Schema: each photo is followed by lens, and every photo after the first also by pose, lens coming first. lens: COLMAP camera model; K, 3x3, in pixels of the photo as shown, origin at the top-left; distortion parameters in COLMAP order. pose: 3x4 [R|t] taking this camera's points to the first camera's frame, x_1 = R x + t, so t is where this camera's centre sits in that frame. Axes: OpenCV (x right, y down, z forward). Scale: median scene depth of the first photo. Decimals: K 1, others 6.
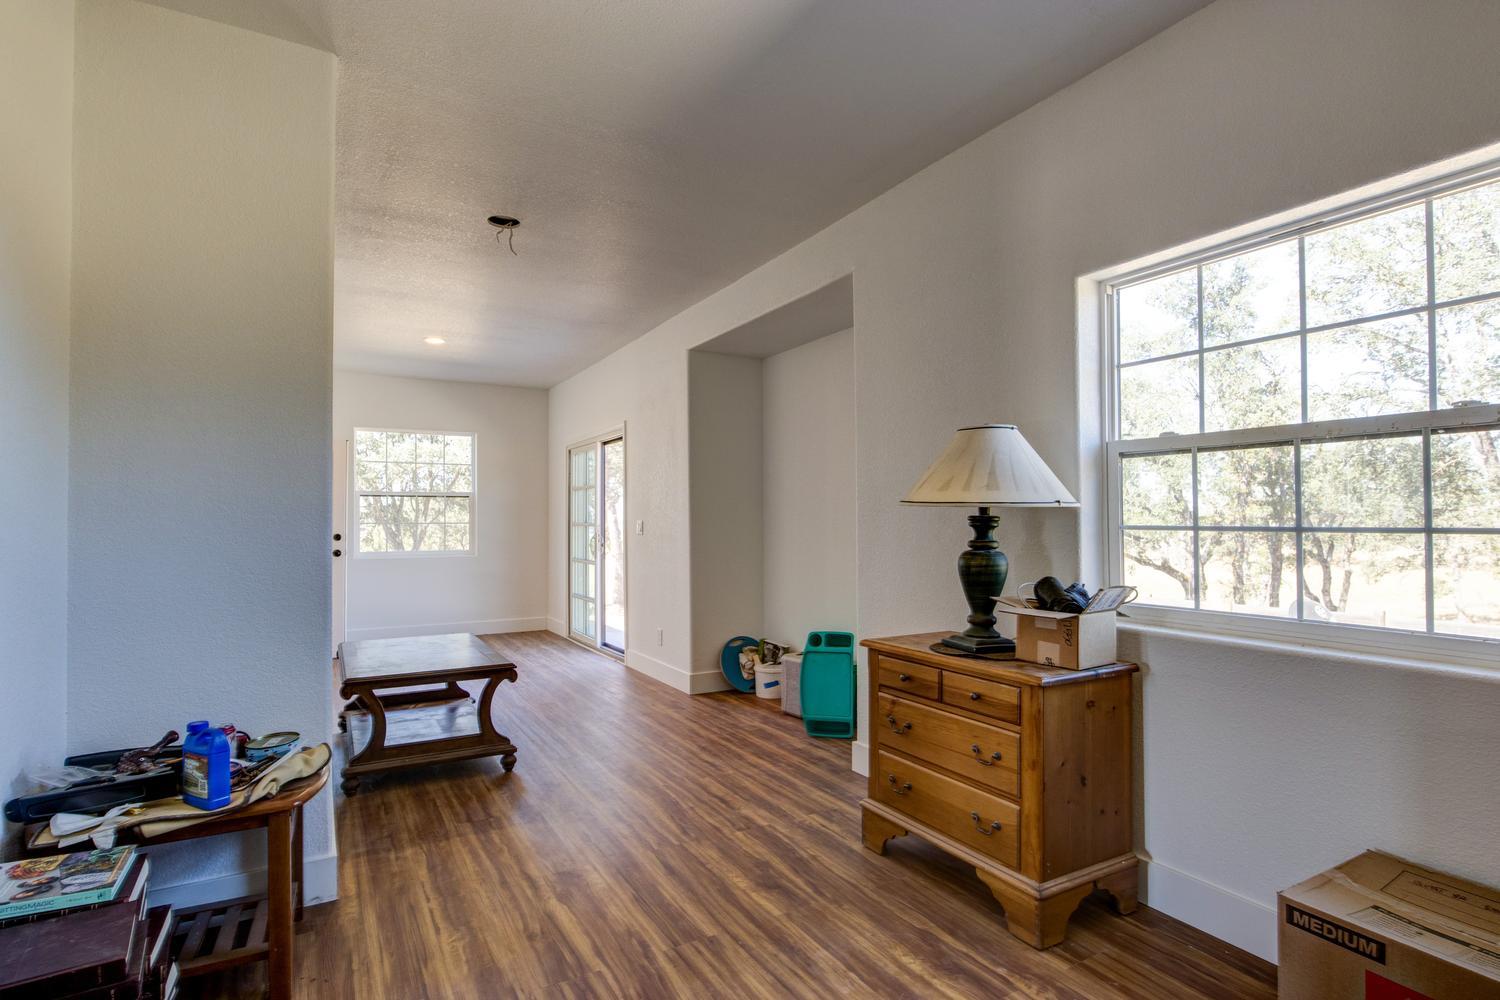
lens RADIAL K [[742.6, 0, 747.8], [0, 742.6, 512.9], [0, 0, 1]] dist [0.002608, 0.000404]
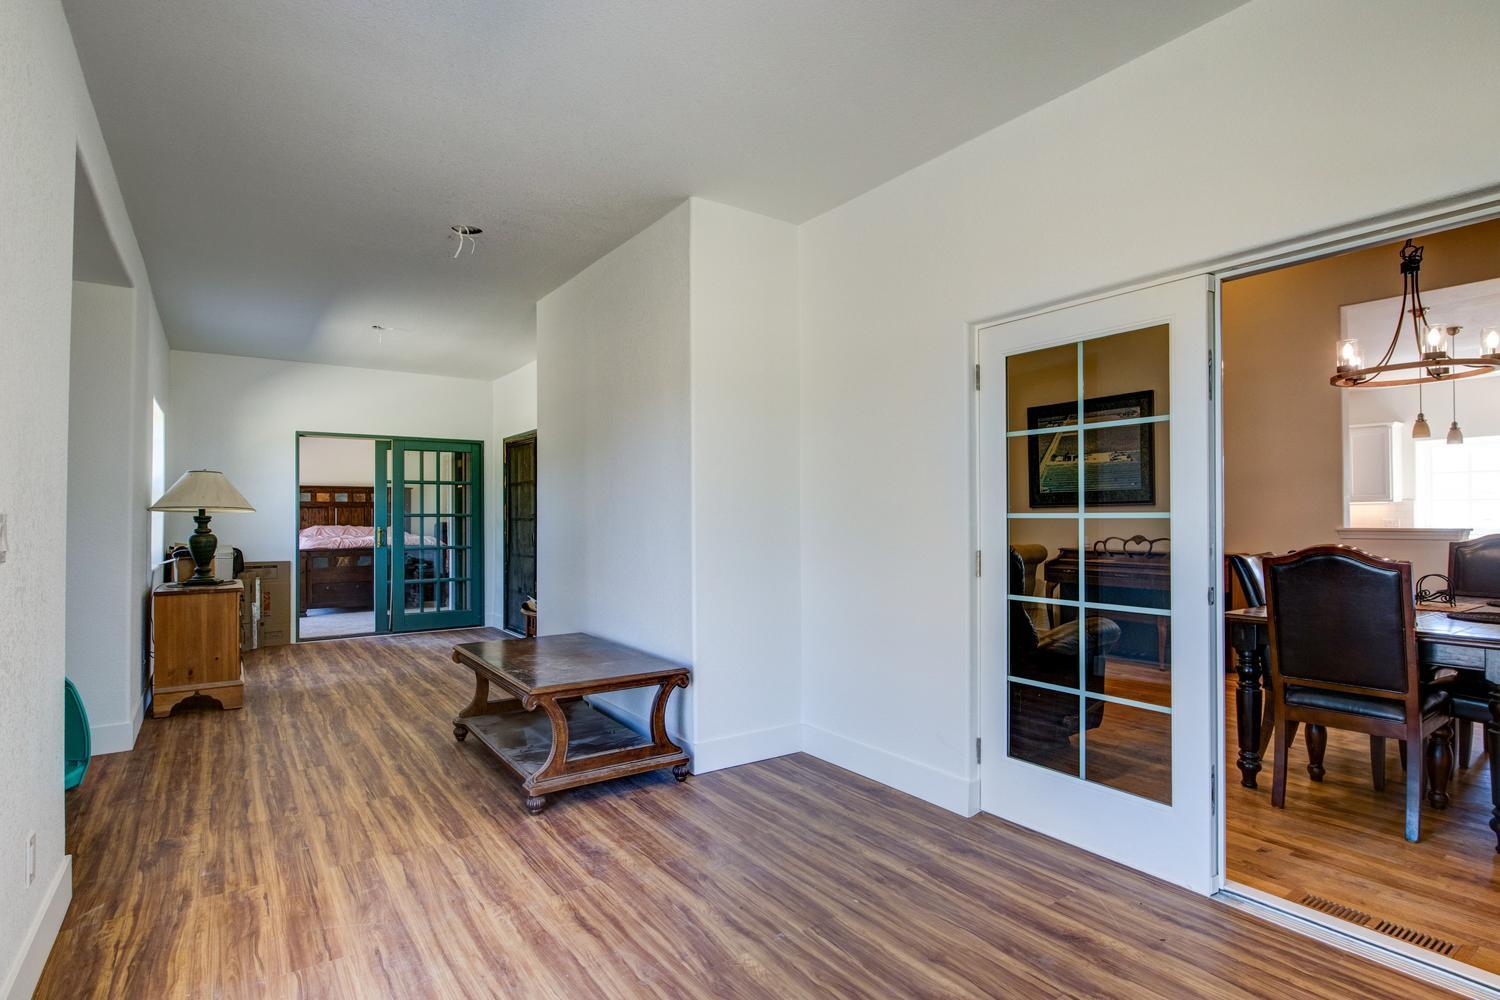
lens RADIAL K [[742.6, 0, 747.8], [0, 742.6, 512.9], [0, 0, 1]] dist [0.002608, 0.000404]
pose [[-0.995837, 0.009264, -0.090684, -0.614053], [0.010505, 0.999857, -0.013221, 0.023793], [0.090548, -0.014119, -0.995792, 2.027296]]
